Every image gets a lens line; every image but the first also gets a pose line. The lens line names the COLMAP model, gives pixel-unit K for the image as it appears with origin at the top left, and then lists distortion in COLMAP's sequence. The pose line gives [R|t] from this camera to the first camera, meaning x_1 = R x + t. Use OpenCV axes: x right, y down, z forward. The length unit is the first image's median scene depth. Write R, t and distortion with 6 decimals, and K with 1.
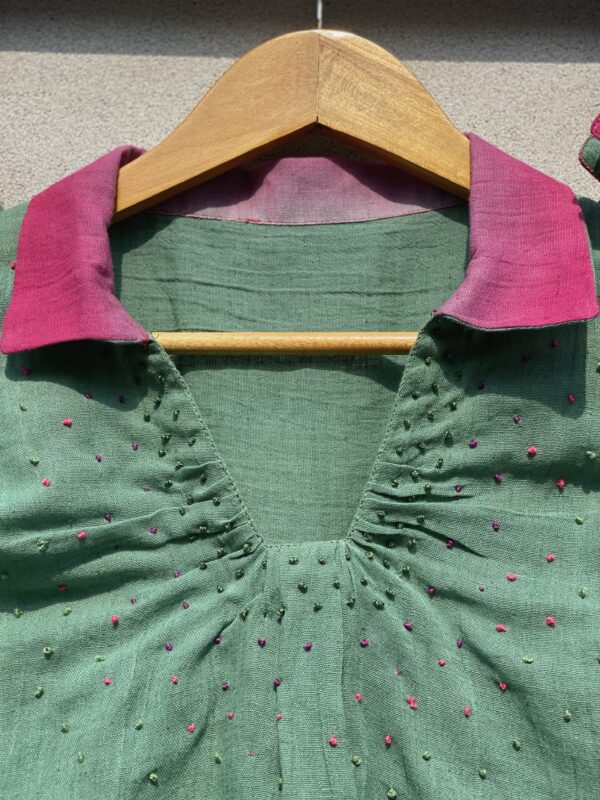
lens RADIAL K [[1213.5, 0, 293.2], [0, 1213.5, 394.3], [0, 0, 1]] dist [0.039253, 0.000000]
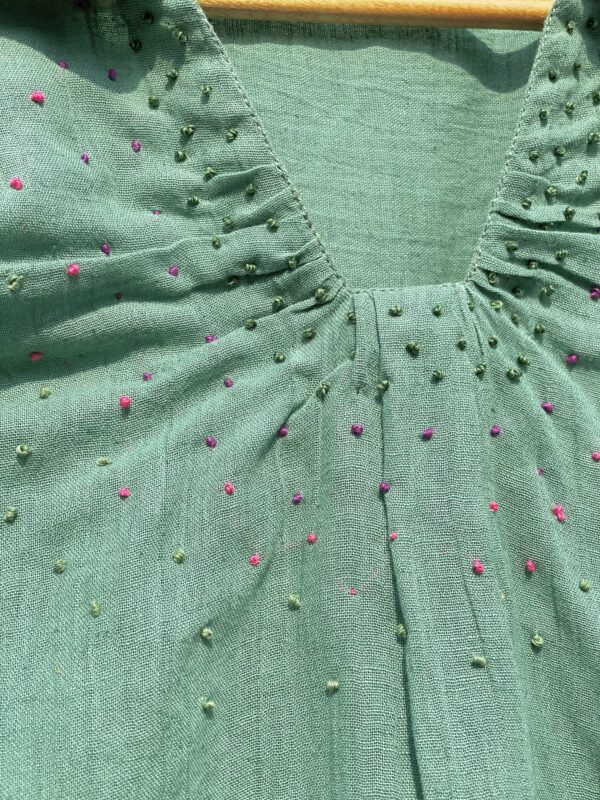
lens RADIAL K [[1213.5, 0, 301.2], [0, 1213.5, 386.1], [0, 0, 1]] dist [0.039253, 0.000000]
pose [[0.980451, -0.011360, 0.196436, -0.179590], [-0.005367, 0.996417, 0.084411, 0.119875], [-0.196691, -0.083815, 0.976876, 0.345576]]
